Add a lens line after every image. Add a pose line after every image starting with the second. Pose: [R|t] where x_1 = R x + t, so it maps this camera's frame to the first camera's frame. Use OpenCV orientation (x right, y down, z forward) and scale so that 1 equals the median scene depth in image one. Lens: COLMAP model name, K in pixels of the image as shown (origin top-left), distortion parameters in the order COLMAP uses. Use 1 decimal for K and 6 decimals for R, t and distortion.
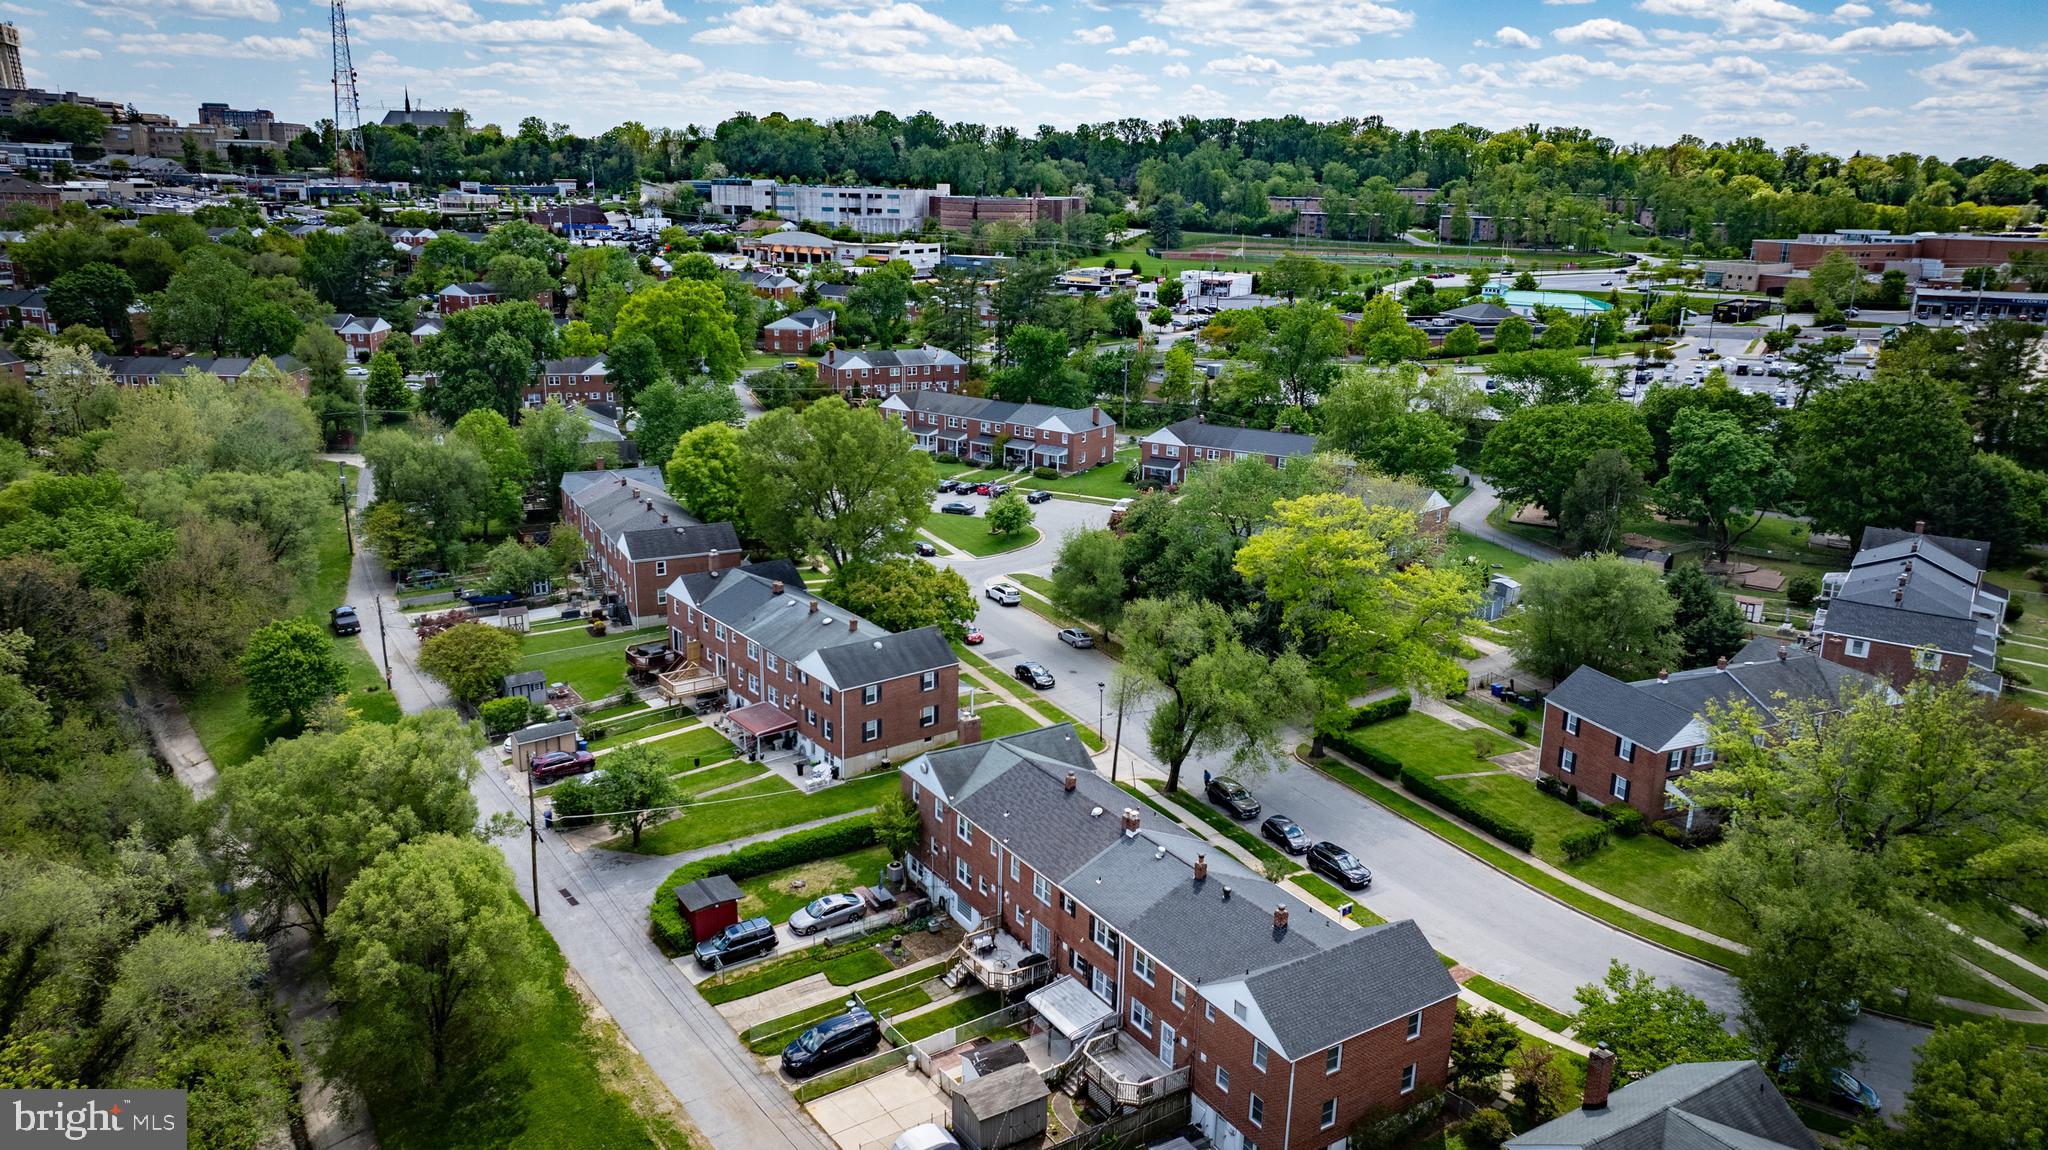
lens RADIAL K [[1451.0, 0, 1017.3], [0, 1451.0, 562.3], [0, 0, 1]] dist [-0.037128, 0.023892]
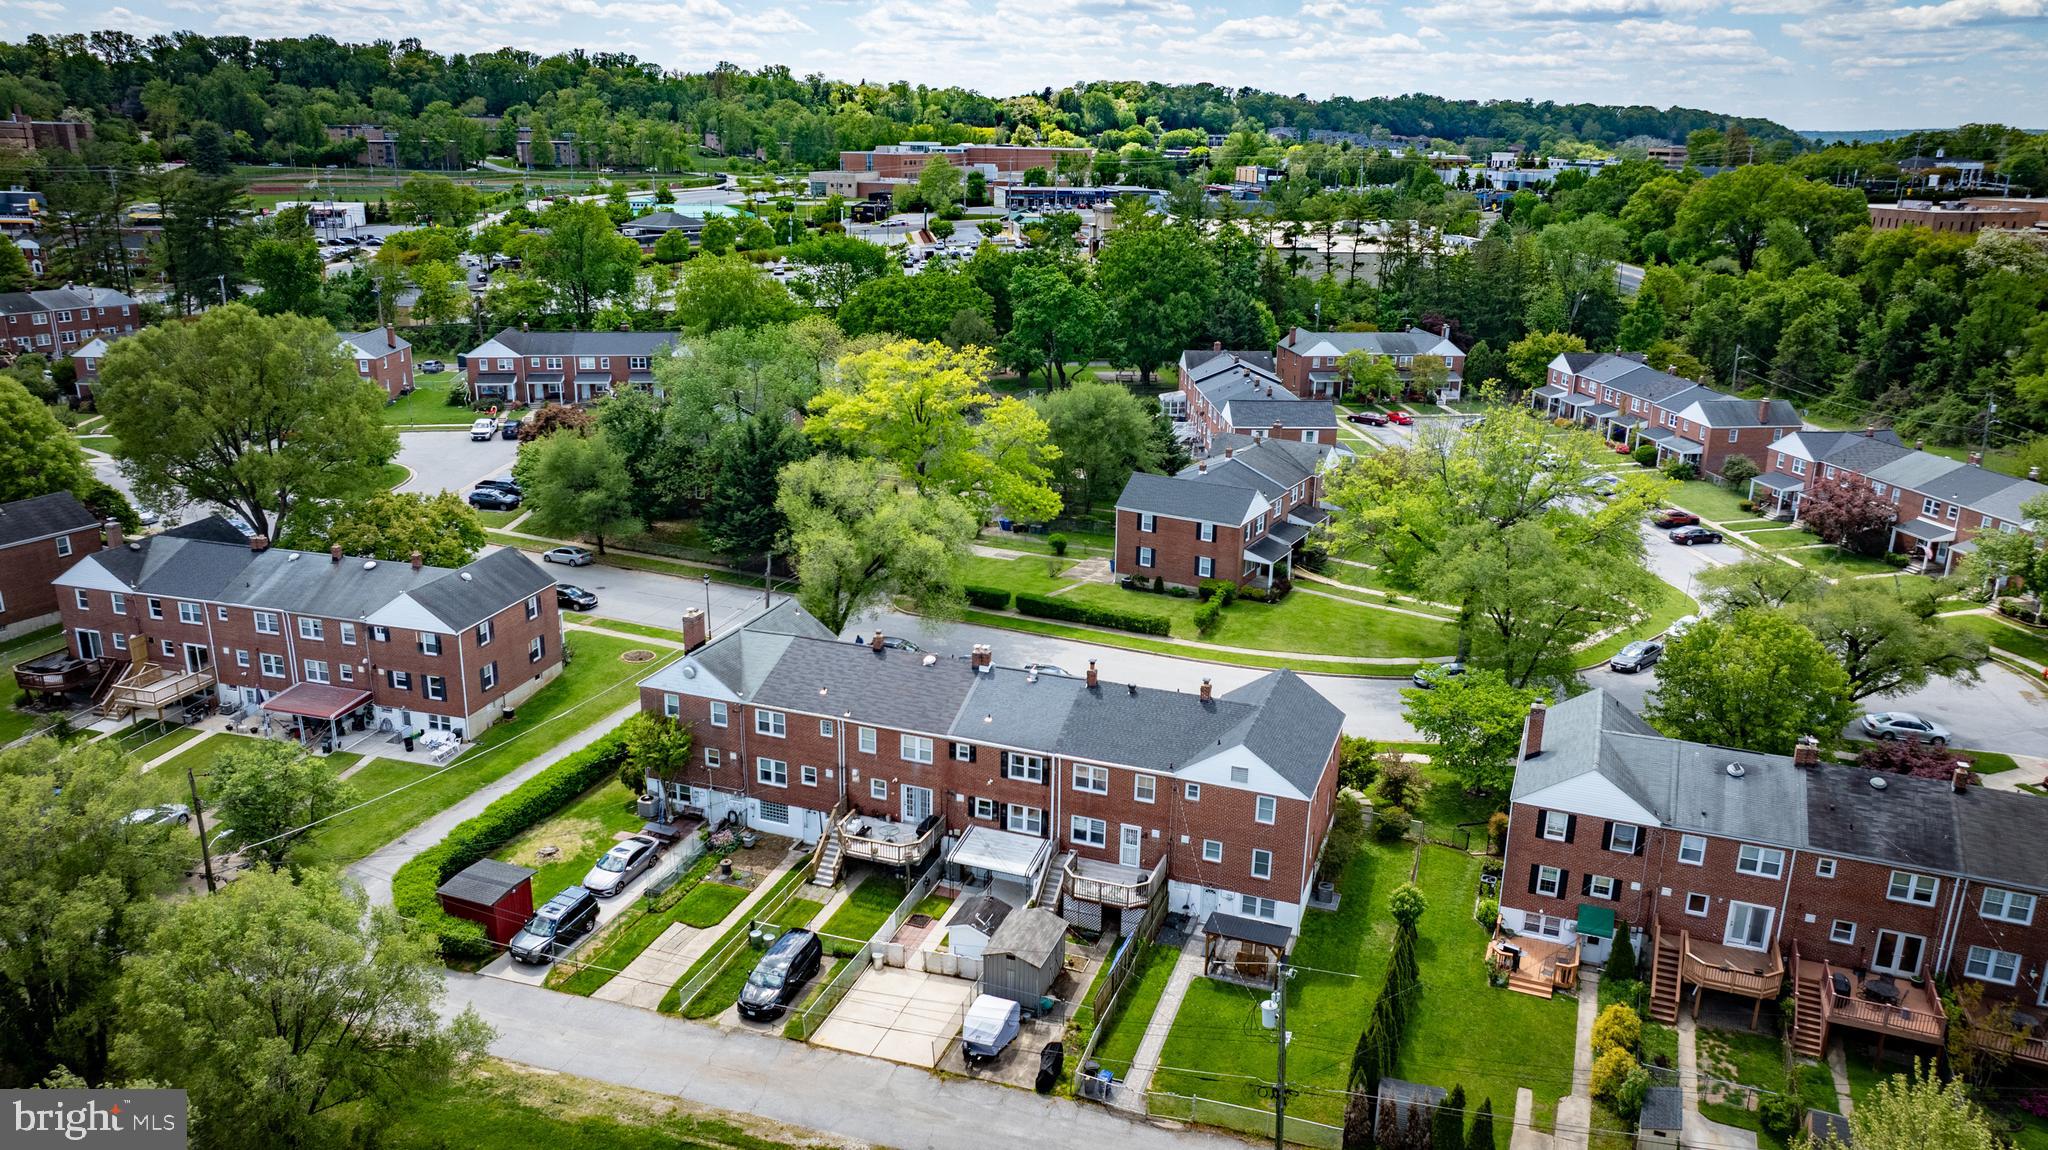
lens RADIAL K [[1457.3, 0, 1023.7], [0, 1457.3, 571.7], [0, 0, 1]] dist [-0.077040, 0.085516]
pose [[0.786452, -0.181796, 0.590290, -0.188351], [0.155791, 0.983188, 0.095237, 0.014506], [-0.597680, 0.017062, 0.801553, 0.085247]]
